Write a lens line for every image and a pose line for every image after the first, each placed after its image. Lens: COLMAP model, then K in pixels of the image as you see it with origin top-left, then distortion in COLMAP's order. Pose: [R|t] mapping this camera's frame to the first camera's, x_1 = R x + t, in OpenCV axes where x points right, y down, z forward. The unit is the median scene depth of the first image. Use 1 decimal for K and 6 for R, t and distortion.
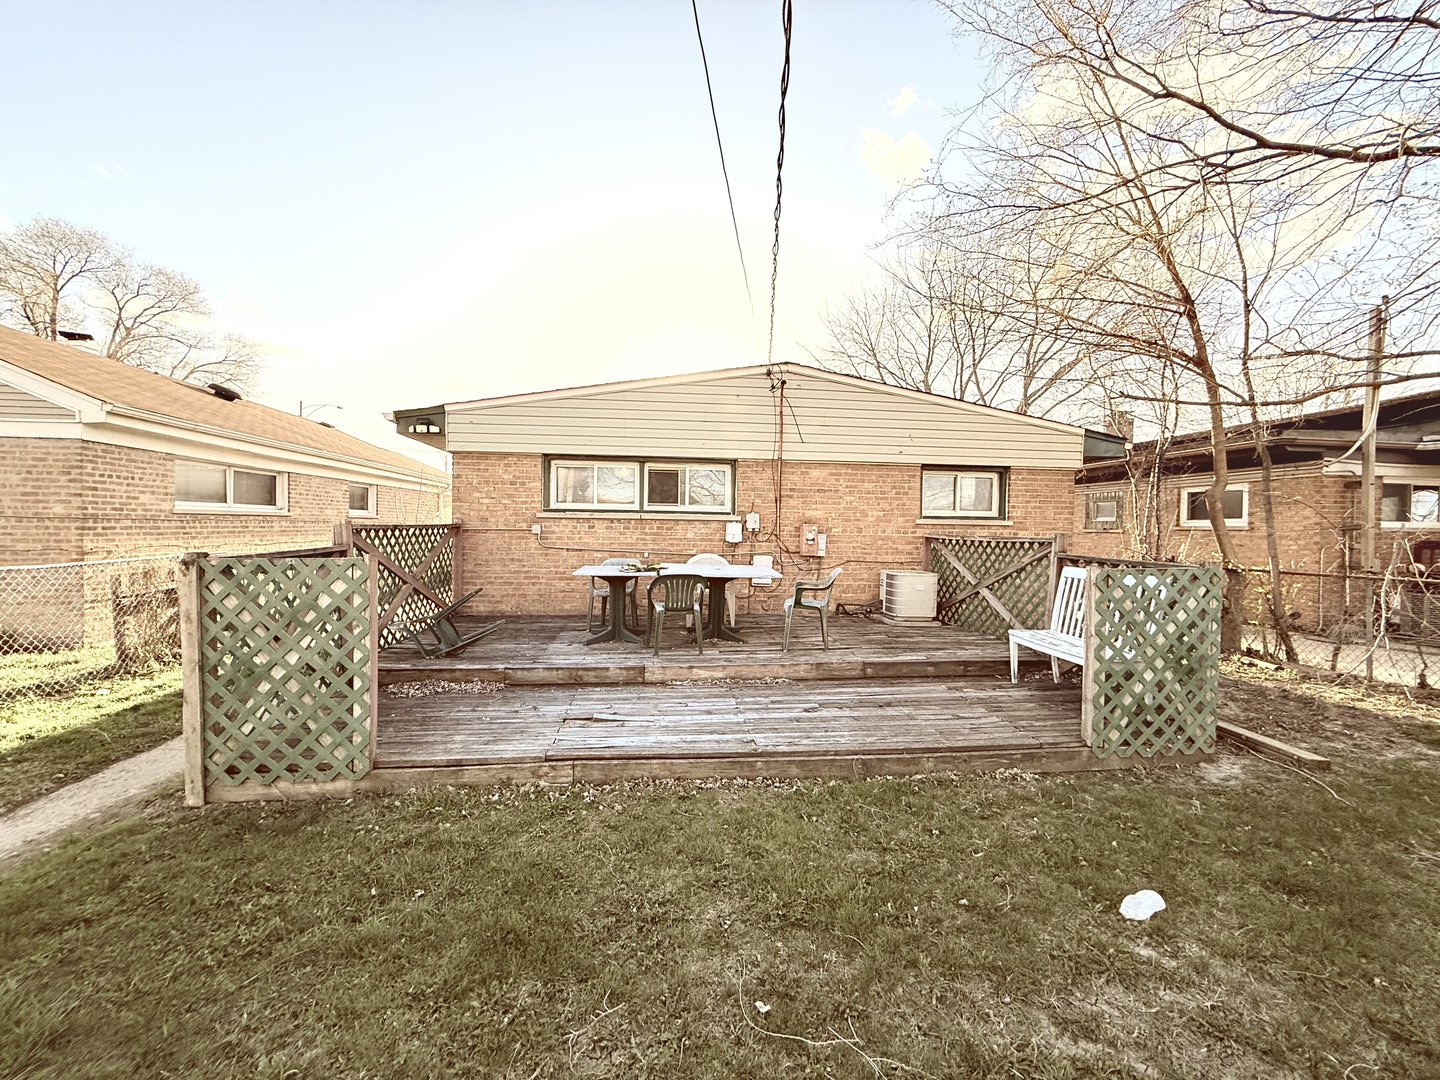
lens RADIAL K [[560.5, 0, 720.0], [0, 560.5, 540.0], [0, 0, 1]] dist [-0.006579, 0.000064]
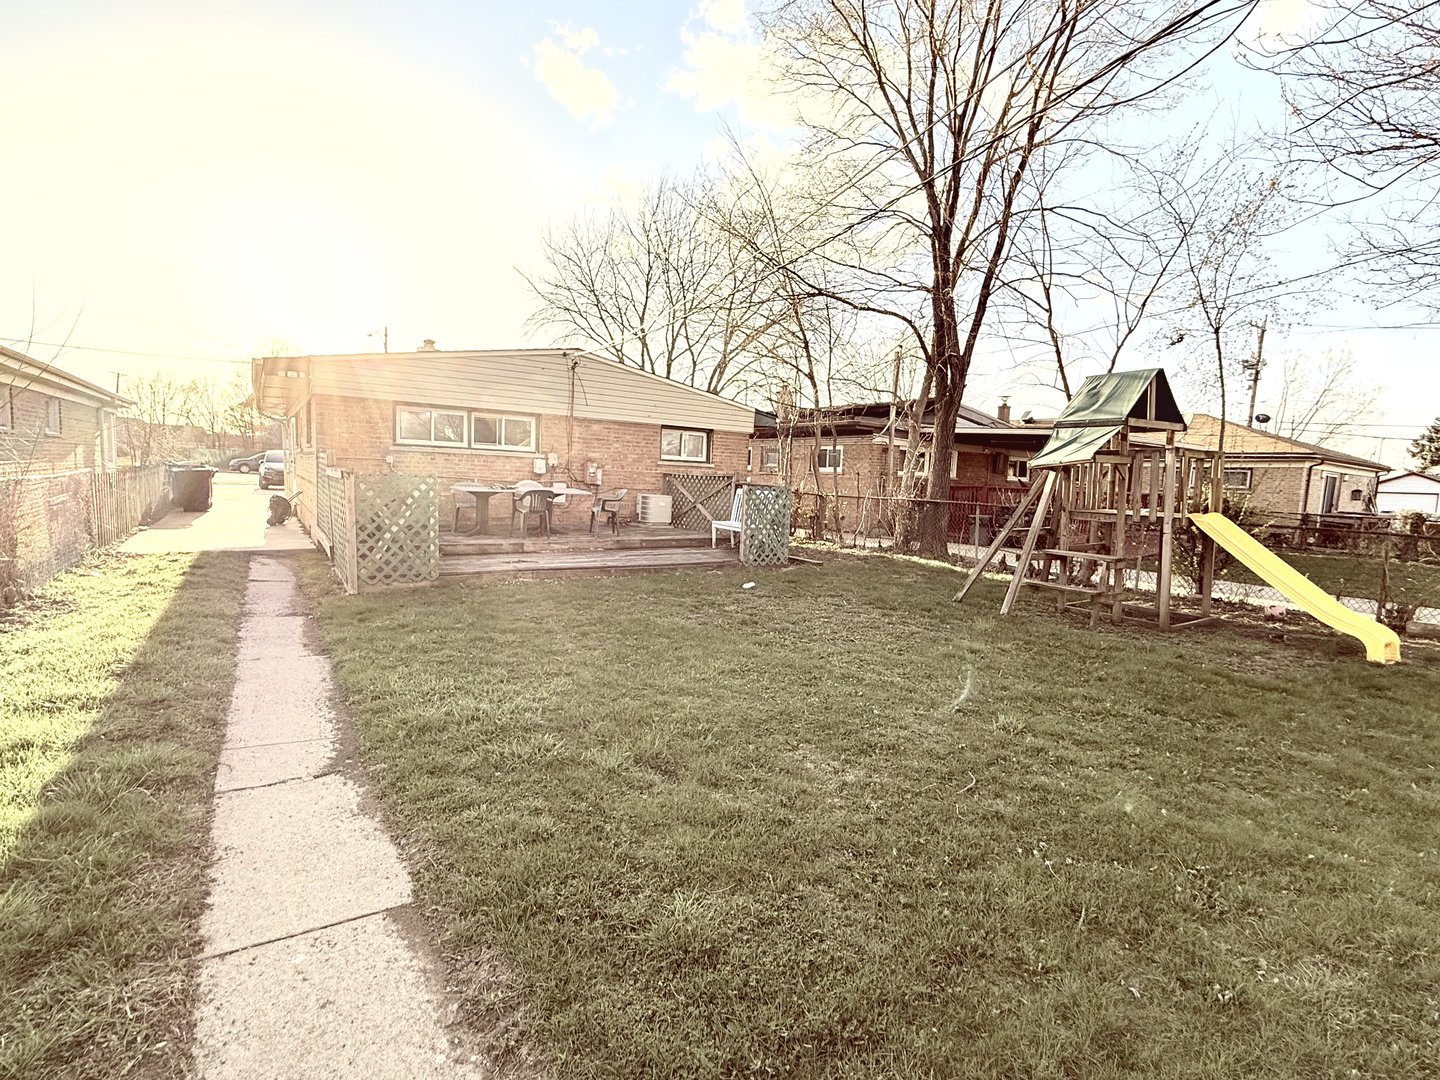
lens RADIAL K [[676.8, 0, 720.0], [0, 676.8, 540.0], [0, 0, 1]] dist [0.000219, -0.000006]
pose [[0.880502, -0.021138, 0.473570, -0.390771], [-0.020393, 0.996391, 0.082391, 0.022041], [-0.473603, -0.082203, 0.876894, -0.735784]]
